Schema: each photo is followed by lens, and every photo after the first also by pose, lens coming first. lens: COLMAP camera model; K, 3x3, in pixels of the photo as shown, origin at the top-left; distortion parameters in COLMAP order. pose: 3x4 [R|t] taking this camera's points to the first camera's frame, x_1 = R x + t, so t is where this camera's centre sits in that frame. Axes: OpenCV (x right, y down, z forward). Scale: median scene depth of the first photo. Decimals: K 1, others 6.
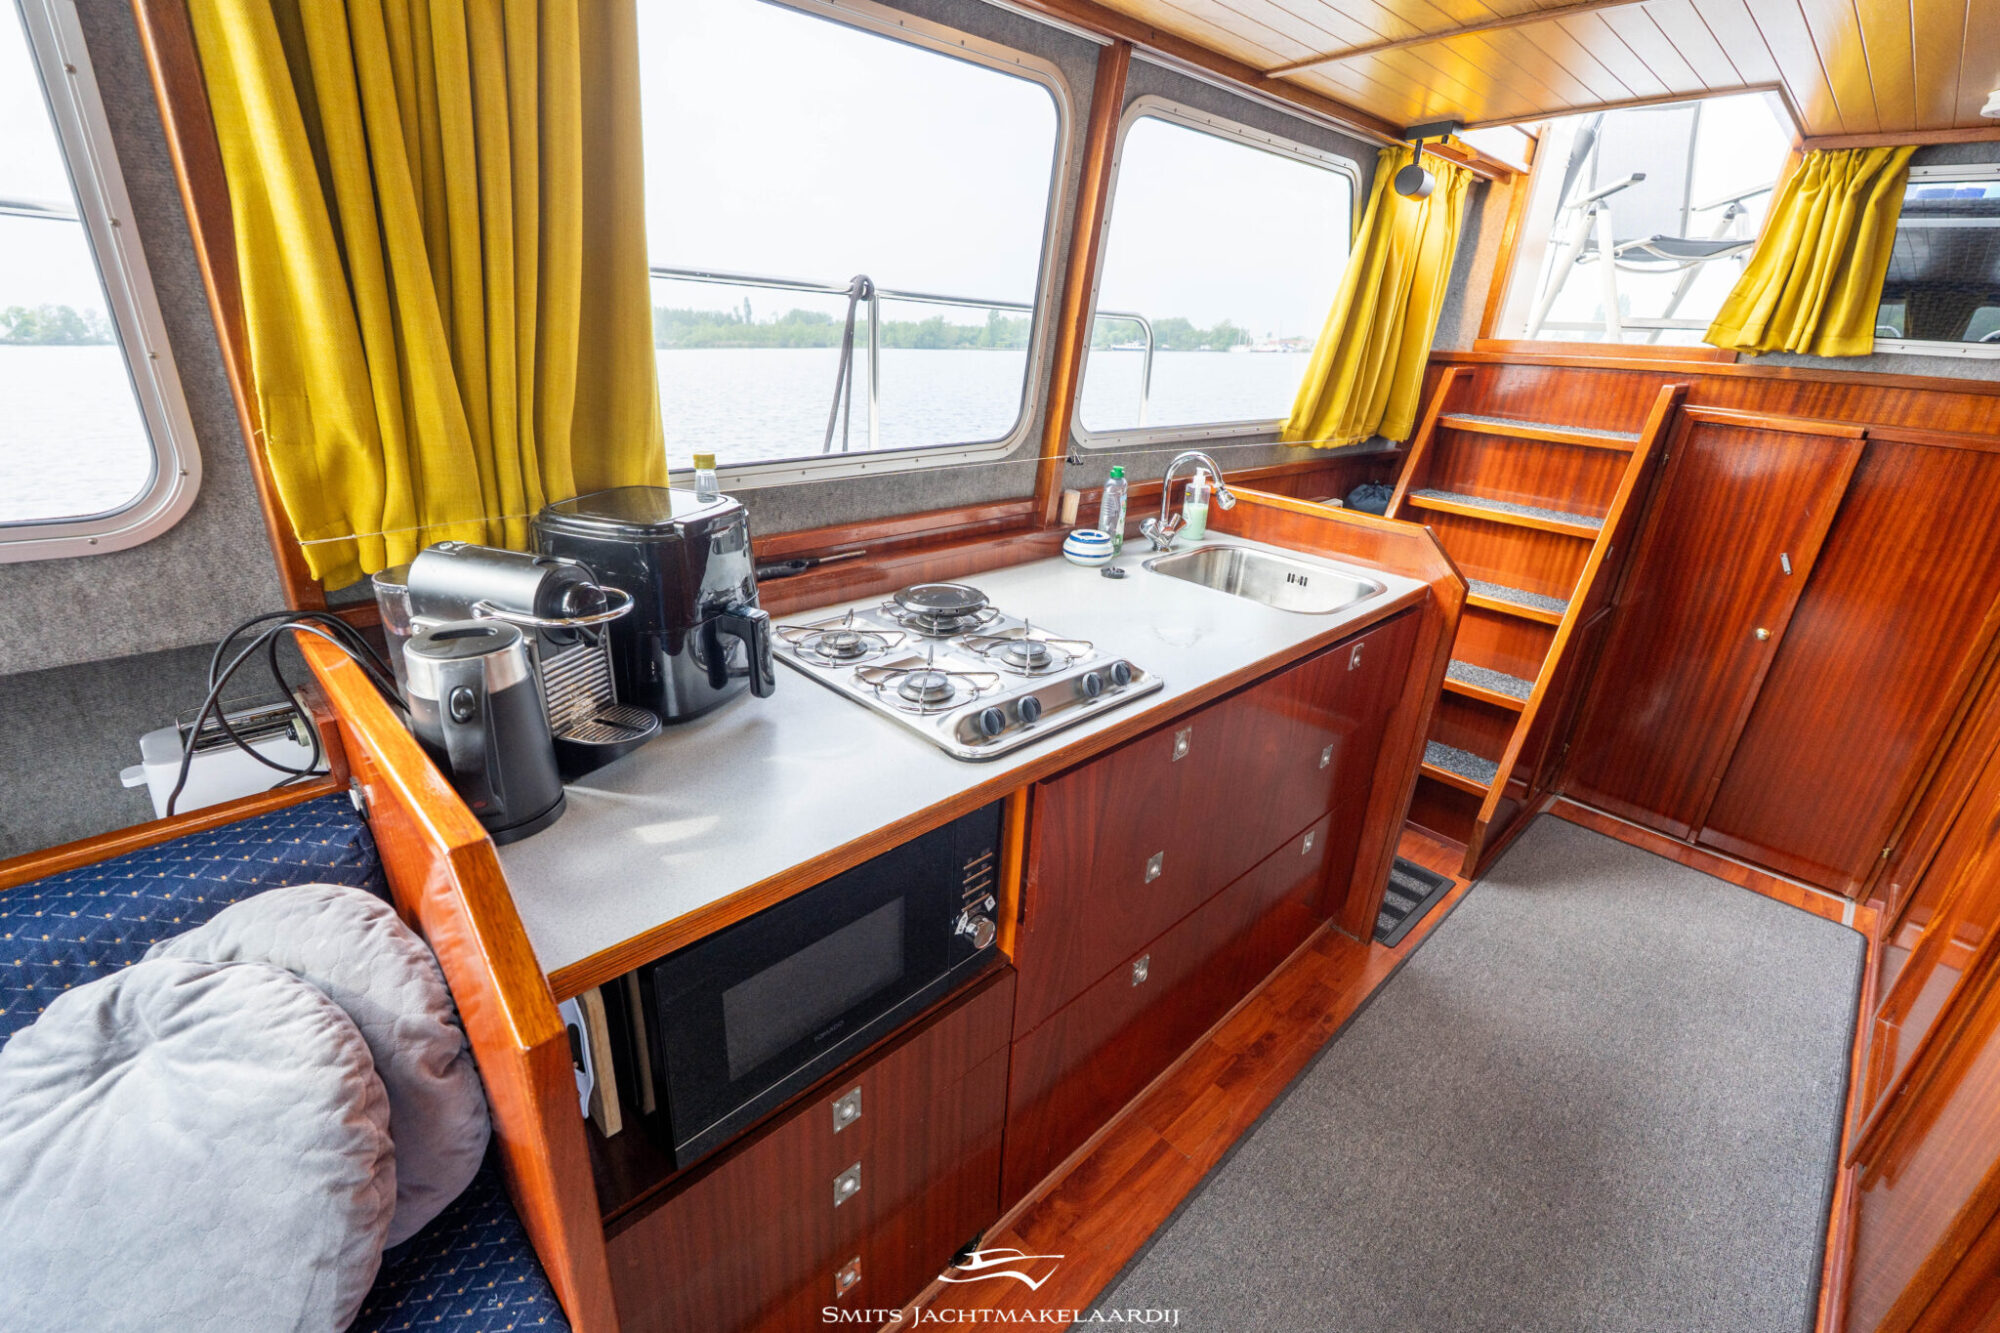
lens RADIAL K [[878.5, 0, 1002.1], [0, 878.5, 669.5], [0, 0, 1]] dist [-0.003064, 0.000165]
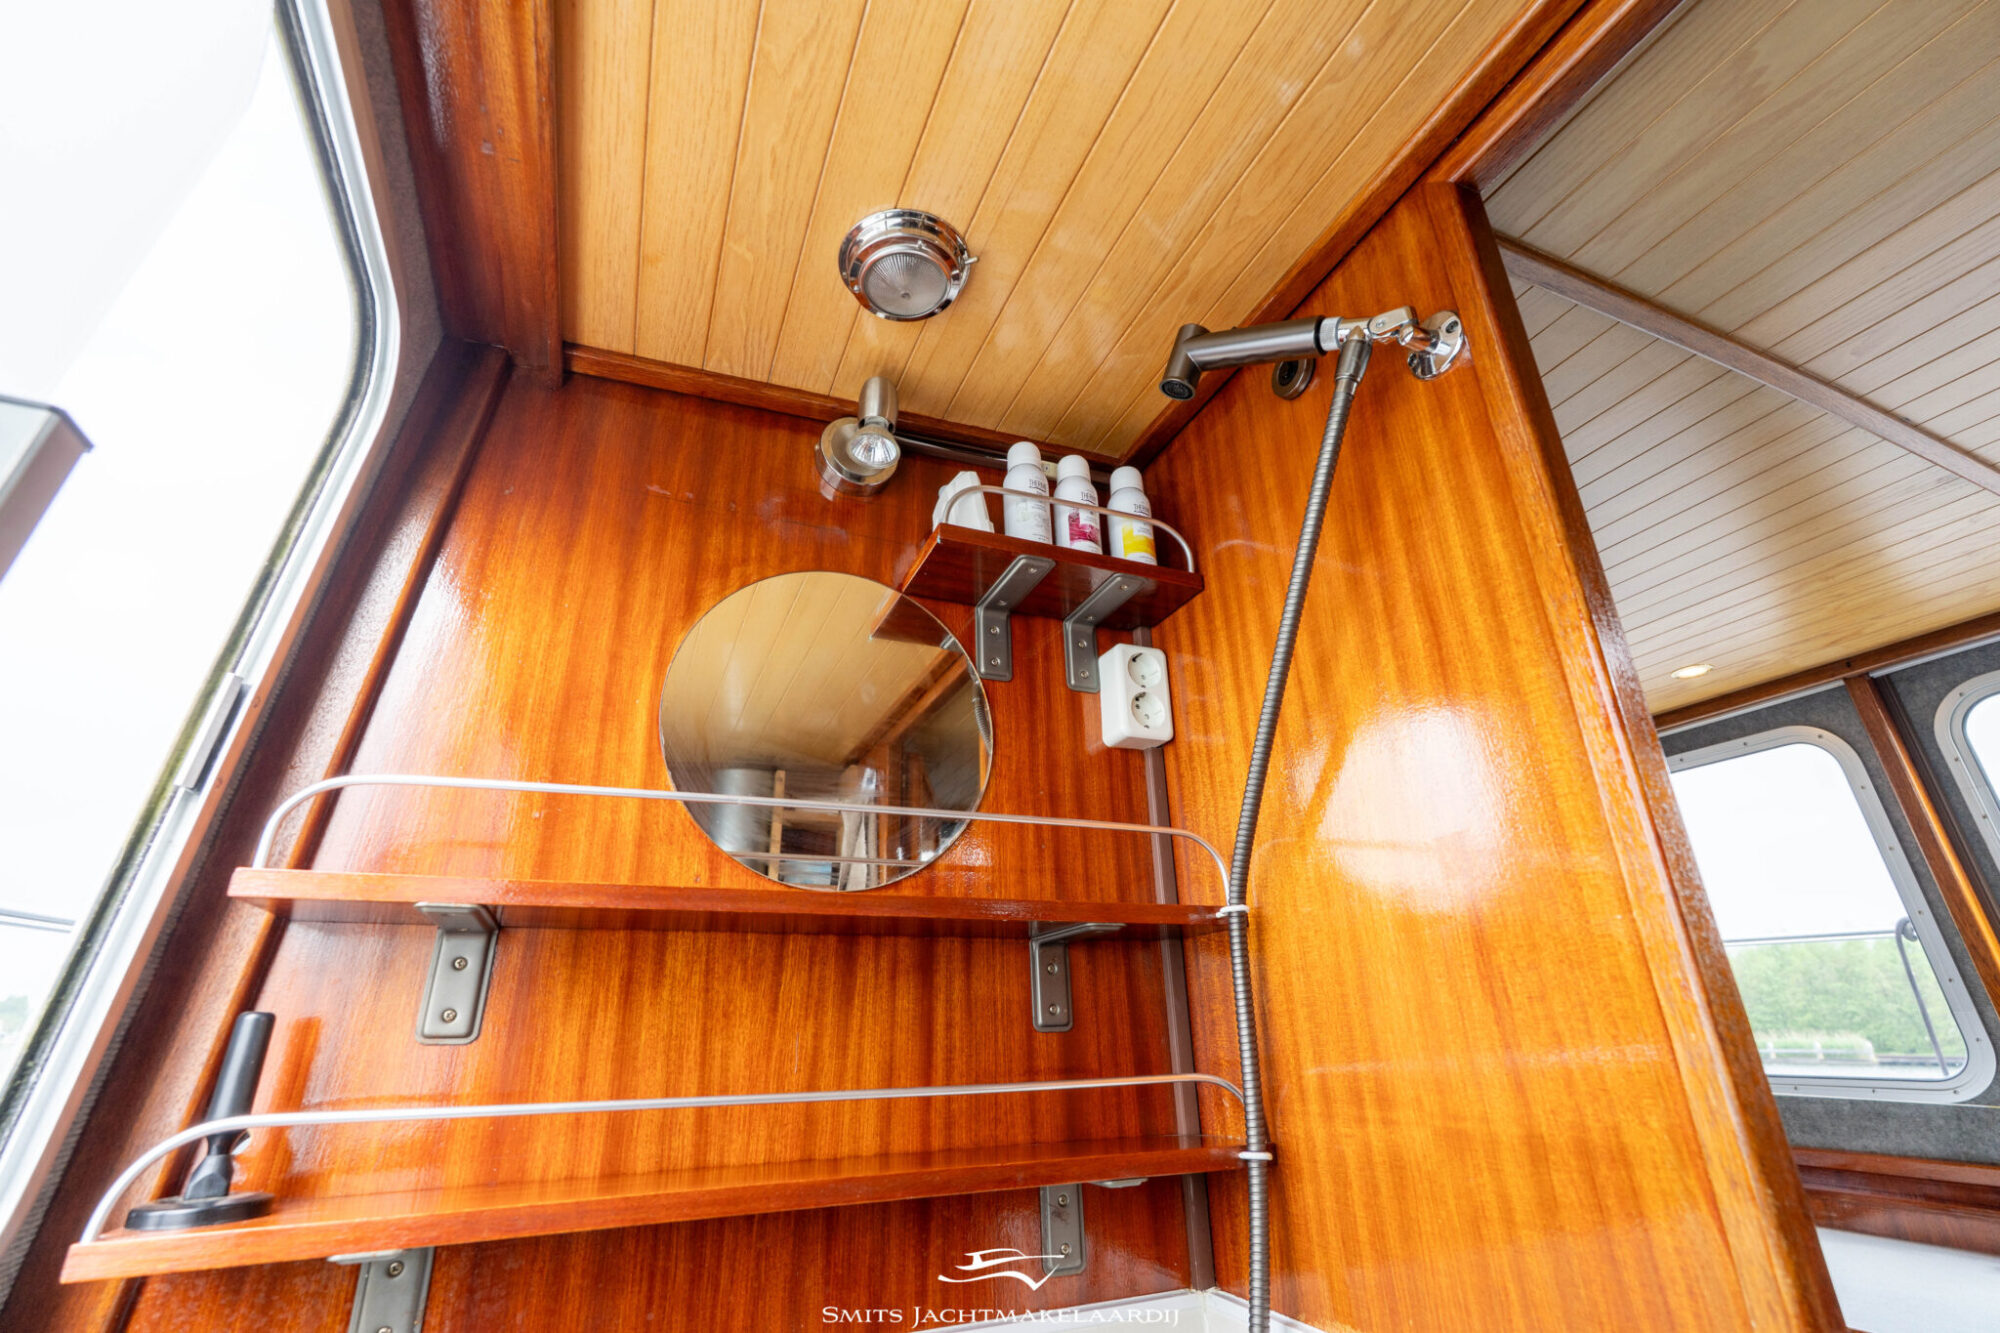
lens RADIAL K [[878.5, 0, 999.2], [0, 878.5, 669.5], [0, 0, 1]] dist [-0.003064, 0.000165]
pose [[-0.365452, -0.393116, -0.843744, 1.048368], [-0.358280, 0.896014, -0.262287, -0.056968], [0.859116, 0.206443, -0.468296, 0.453059]]
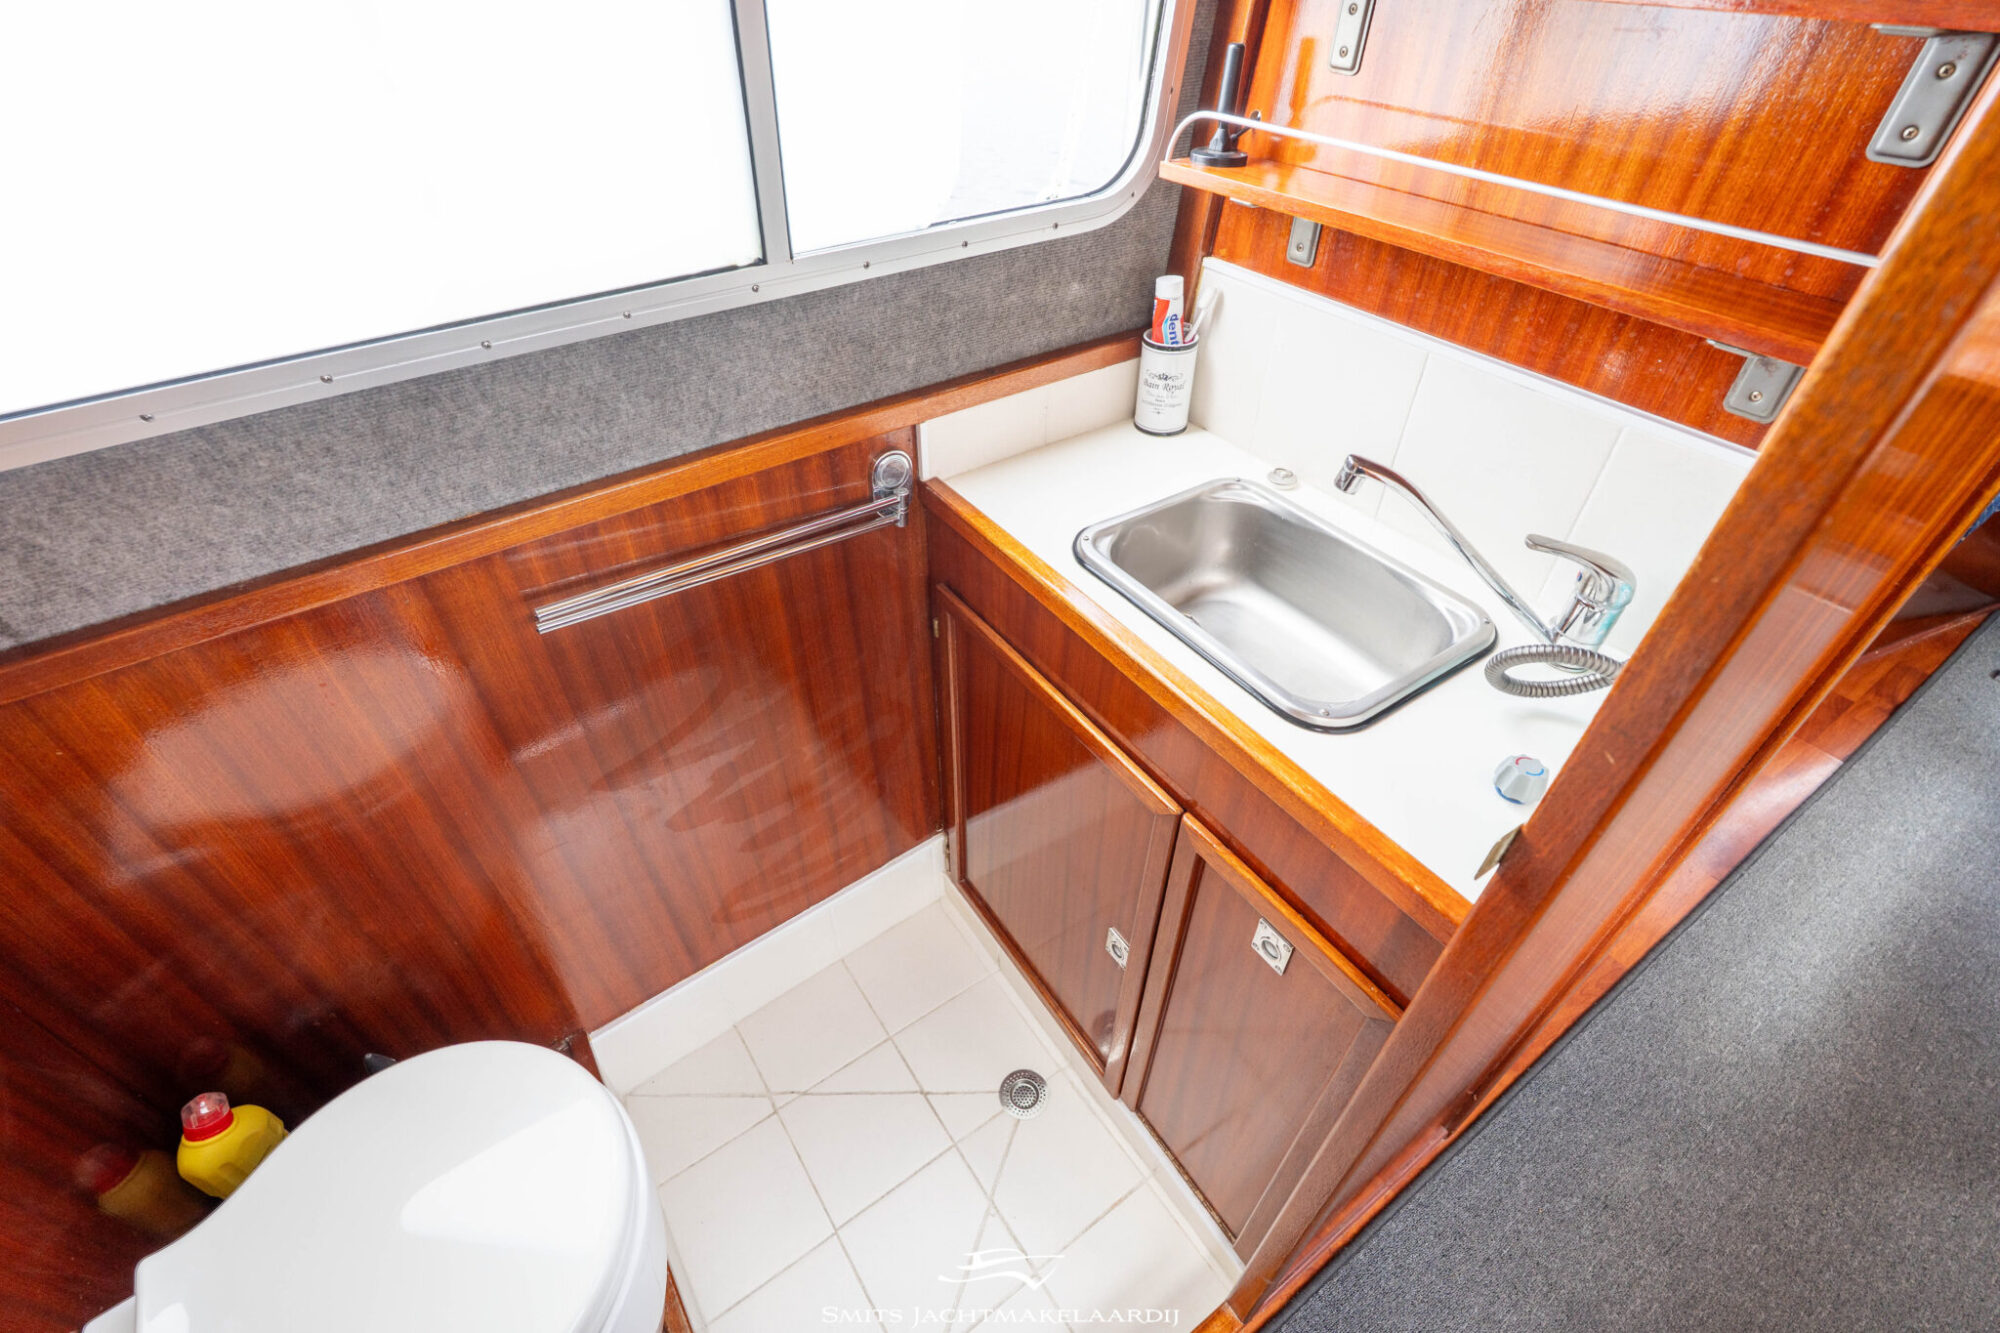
lens RADIAL K [[878.5, 0, 995.2], [0, 878.5, 668.2], [0, 0, 1]] dist [-0.003064, 0.000165]
pose [[-0.981139, -0.162833, 0.104169, 0.892178], [0.022871, 0.437316, 0.899017, -0.217322], [-0.191944, 0.884443, -0.425344, 0.653004]]
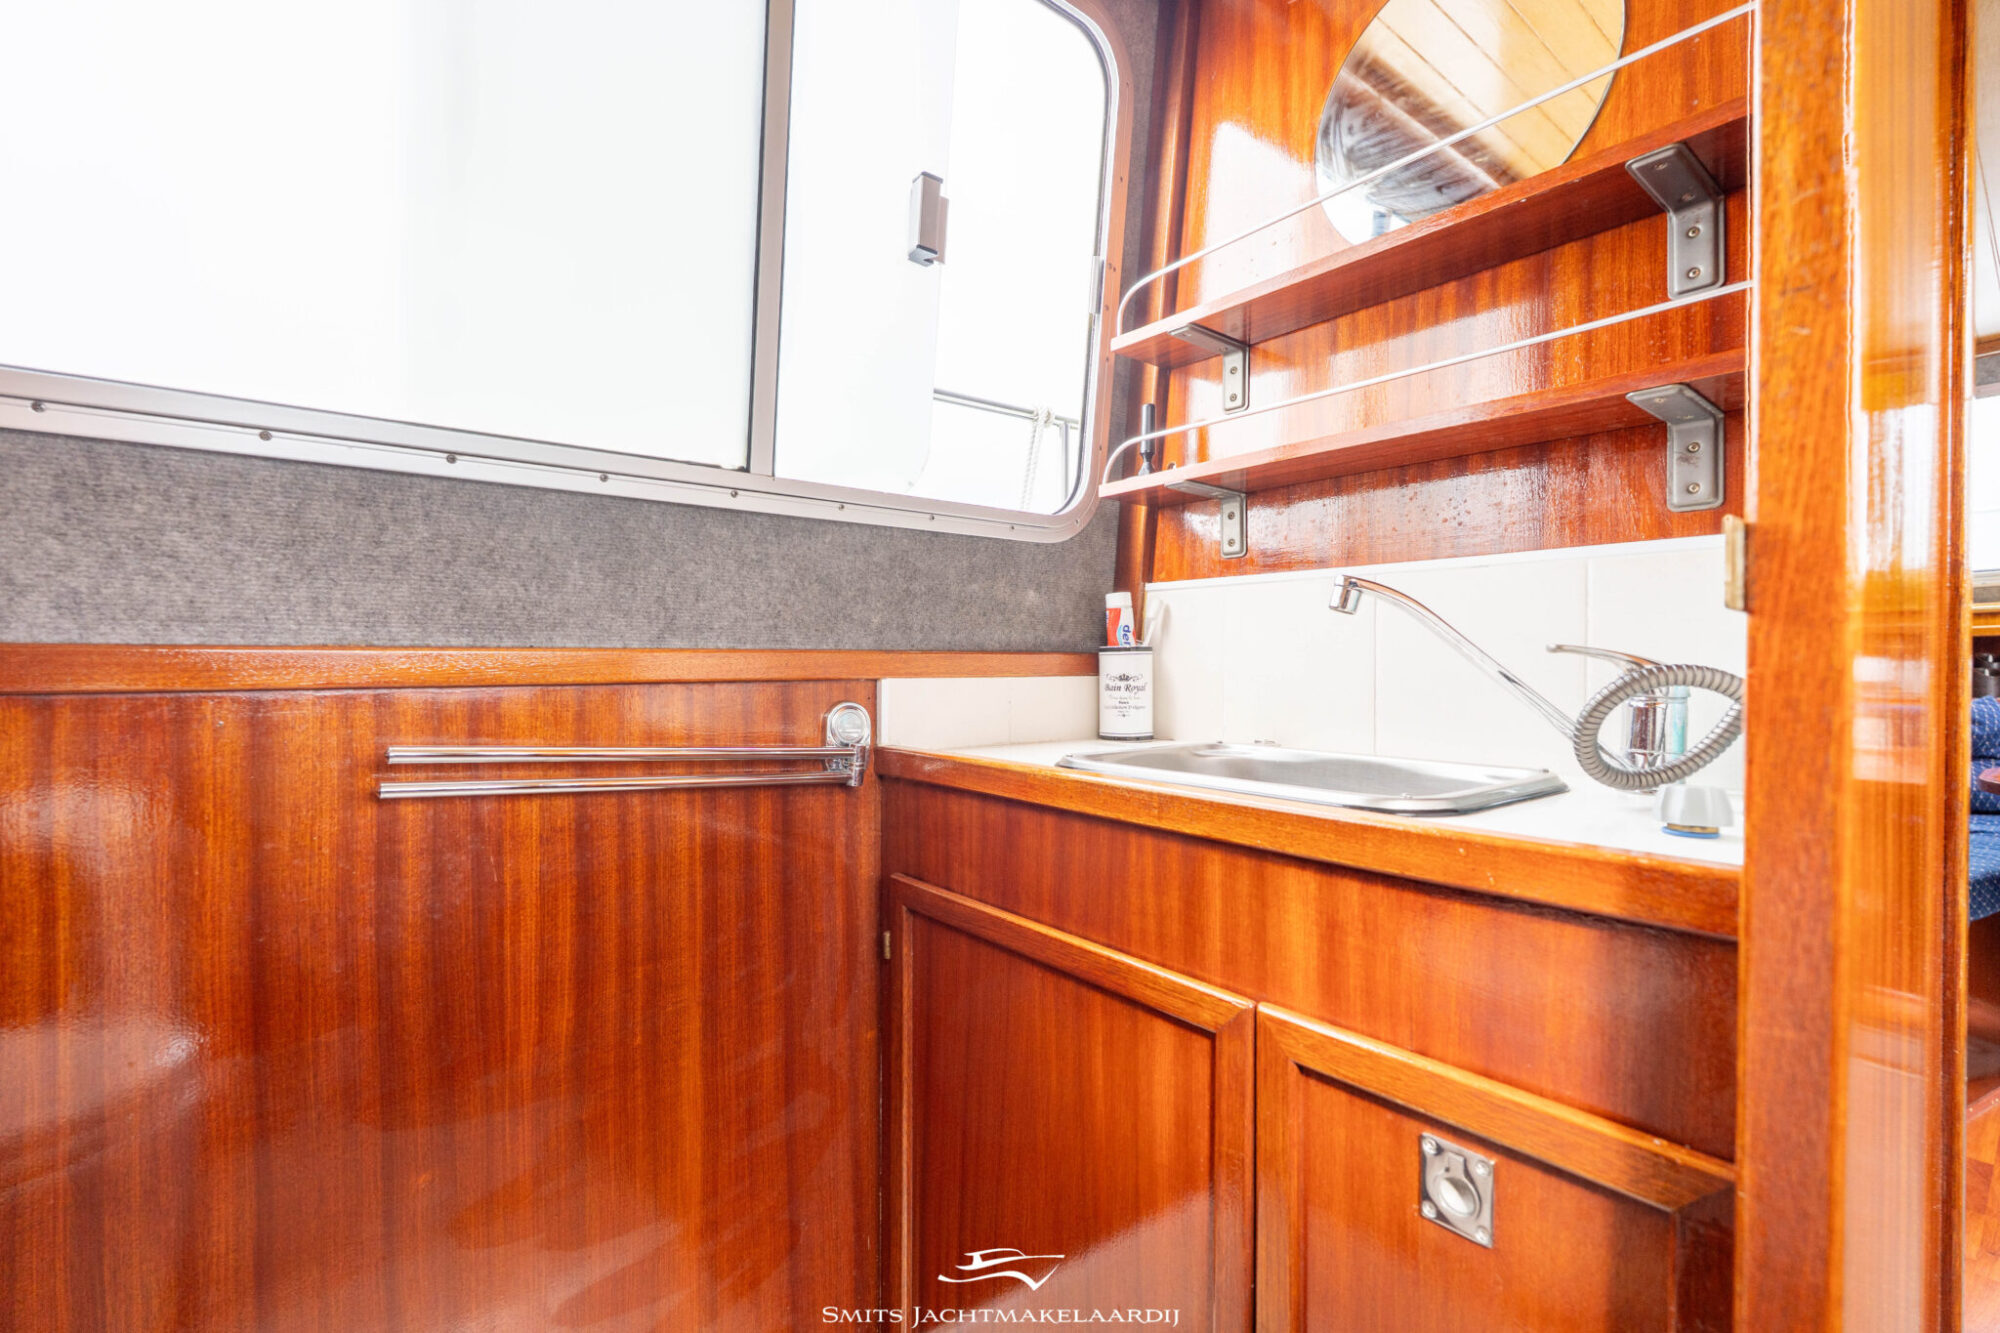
lens RADIAL K [[878.5, 0, 998.4], [0, 878.5, 666.9], [0, 0, 1]] dist [-0.003064, 0.000165]
pose [[-0.992949, -0.056570, 0.104170, 0.897137], [-0.010538, 0.917428, 0.397762, -0.023750], [-0.118070, 0.393859, -0.911556, 0.749452]]
